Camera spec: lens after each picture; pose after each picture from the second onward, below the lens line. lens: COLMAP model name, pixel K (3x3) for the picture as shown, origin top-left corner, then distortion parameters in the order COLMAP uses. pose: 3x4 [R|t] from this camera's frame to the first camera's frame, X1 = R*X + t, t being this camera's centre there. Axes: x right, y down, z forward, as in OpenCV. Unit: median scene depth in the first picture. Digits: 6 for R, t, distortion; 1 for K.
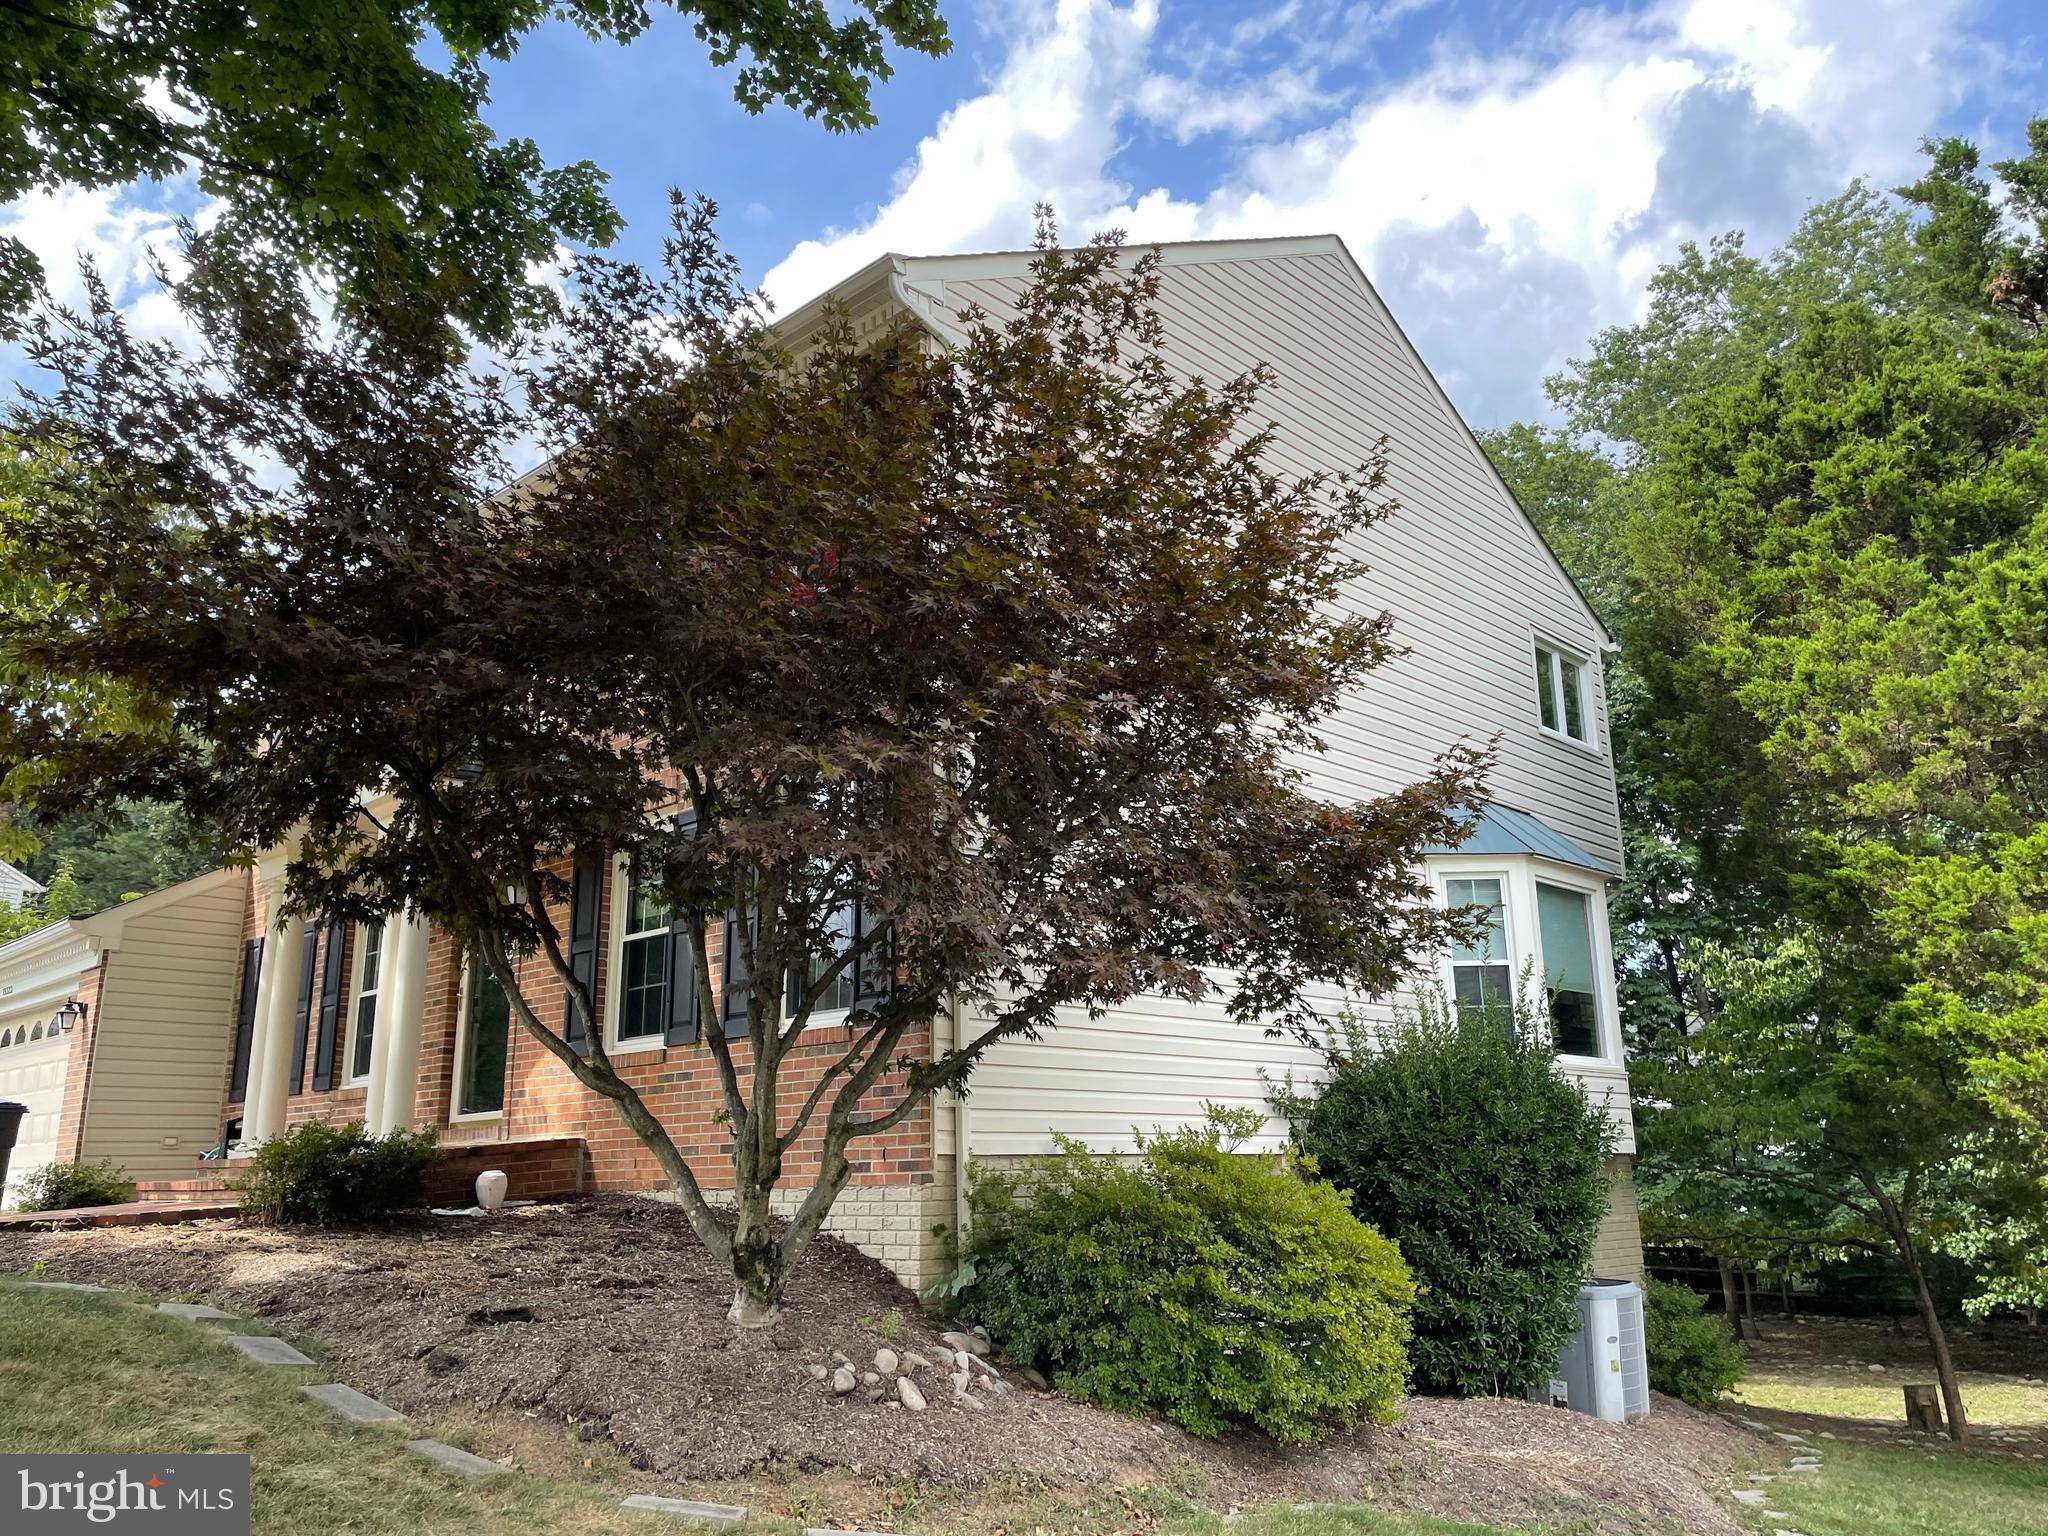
lens RADIAL K [[1550.4, 0, 1012.5], [0, 1550.4, 758.1], [0, 0, 1]] dist [0.089050, -0.111711]
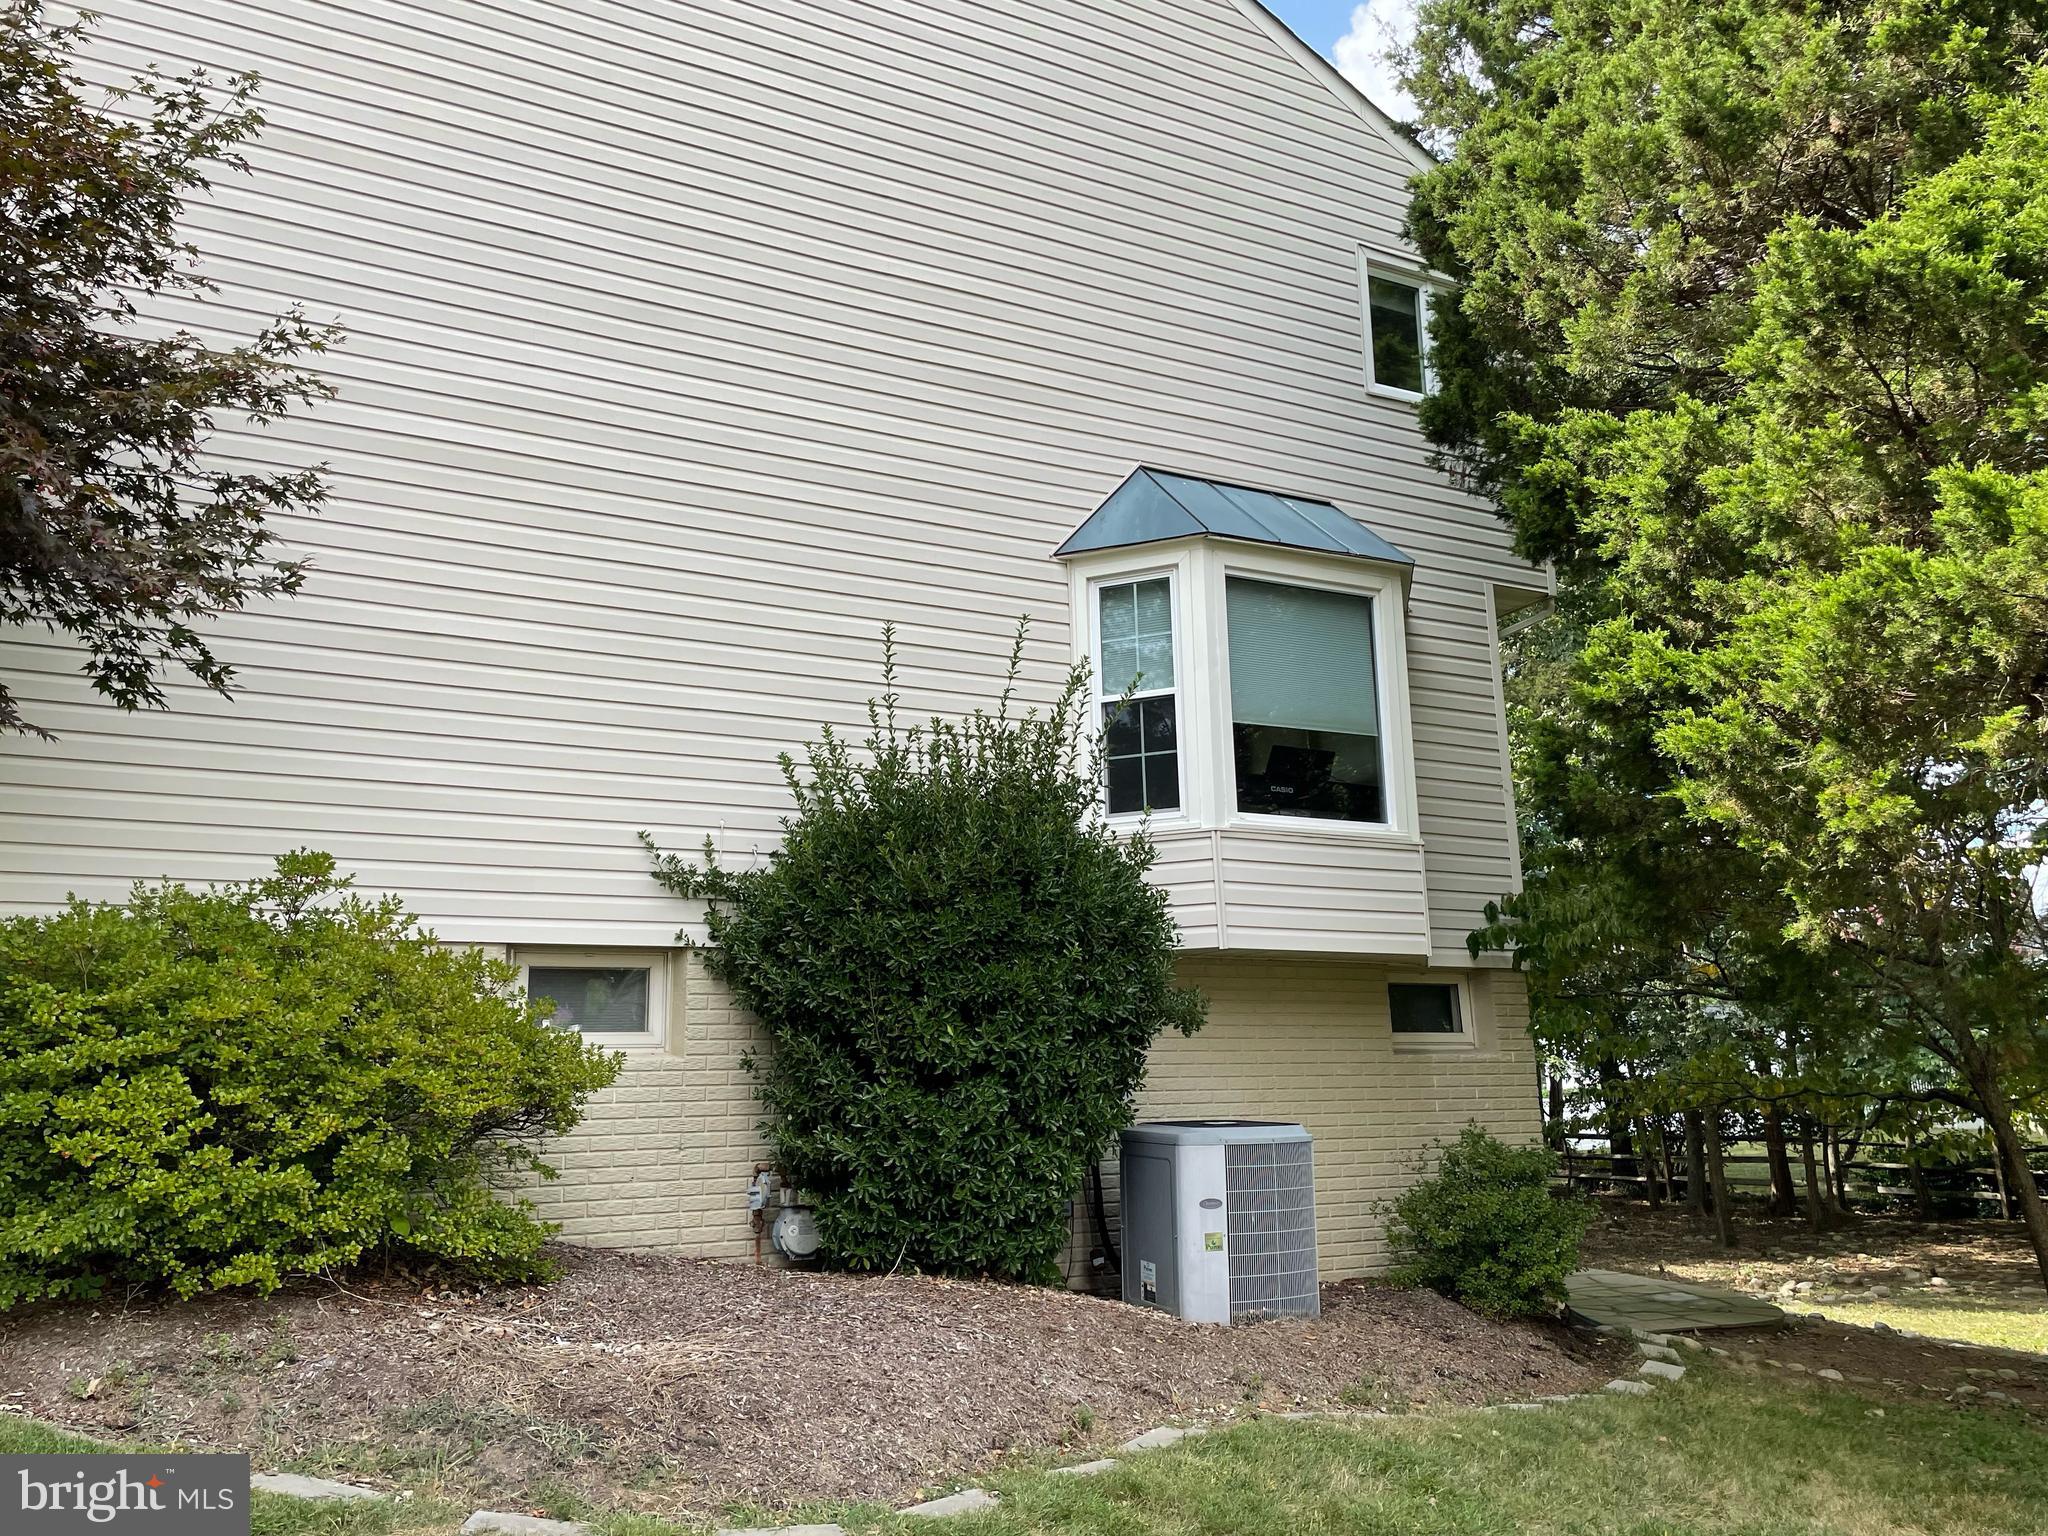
lens RADIAL K [[1550.4, 0, 1012.5], [0, 1550.4, 758.1], [0, 0, 1]] dist [0.089050, -0.111711]
pose [[0.936854, -0.082082, -0.339952, 0.542176], [0.095125, 0.995226, 0.021850, 0.155441], [0.336536, -0.052808, 0.940189, 0.349907]]
